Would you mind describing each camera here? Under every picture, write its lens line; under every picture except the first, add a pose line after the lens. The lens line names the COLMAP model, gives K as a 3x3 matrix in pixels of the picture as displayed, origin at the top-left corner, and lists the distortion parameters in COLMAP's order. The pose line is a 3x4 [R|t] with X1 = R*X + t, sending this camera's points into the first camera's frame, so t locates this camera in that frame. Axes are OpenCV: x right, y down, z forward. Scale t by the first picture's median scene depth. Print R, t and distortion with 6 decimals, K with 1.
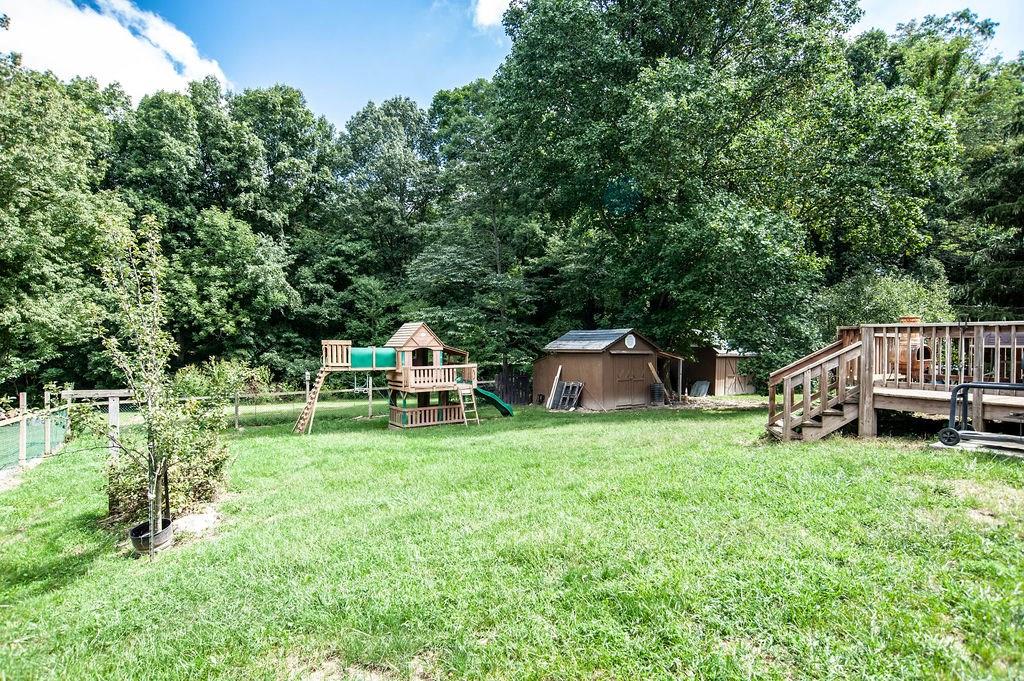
lens RADIAL K [[517.8, 0, 512.0], [0, 517.8, 340.5], [0, 0, 1]] dist [-0.075961, 0.053075]
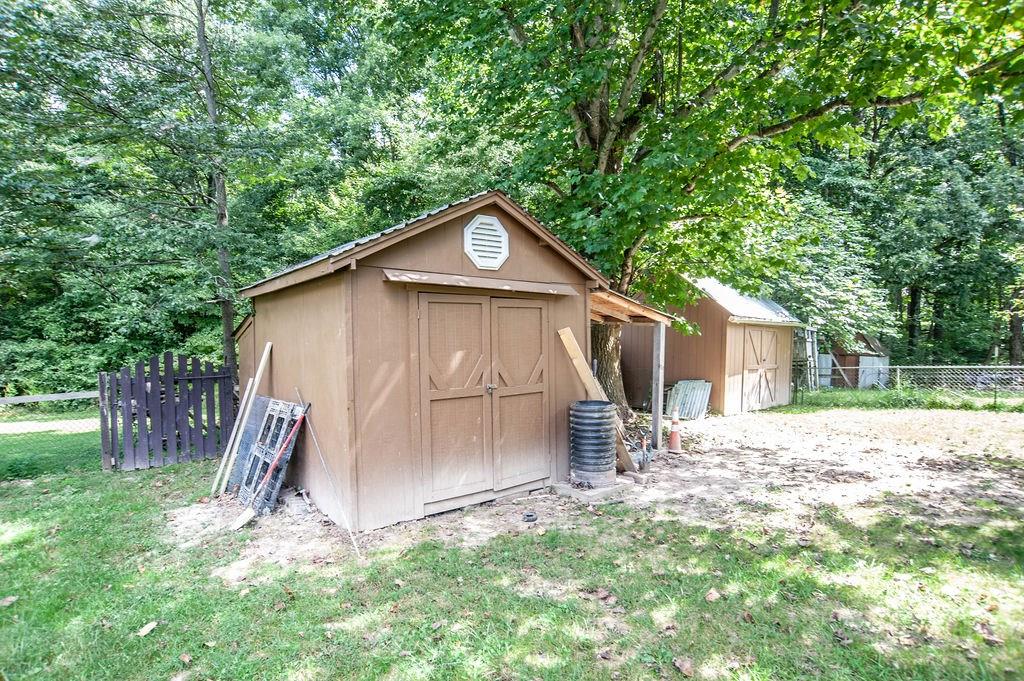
lens RADIAL K [[539.3, 0, 512.0], [0, 539.3, 340.5], [0, 0, 1]] dist [-0.083121, 0.038270]
pose [[0.991370, -0.007795, 0.130862, 0.192727], [0.004869, 0.999731, 0.022667, 0.041381], [-0.131004, -0.021834, 0.991141, 0.685267]]
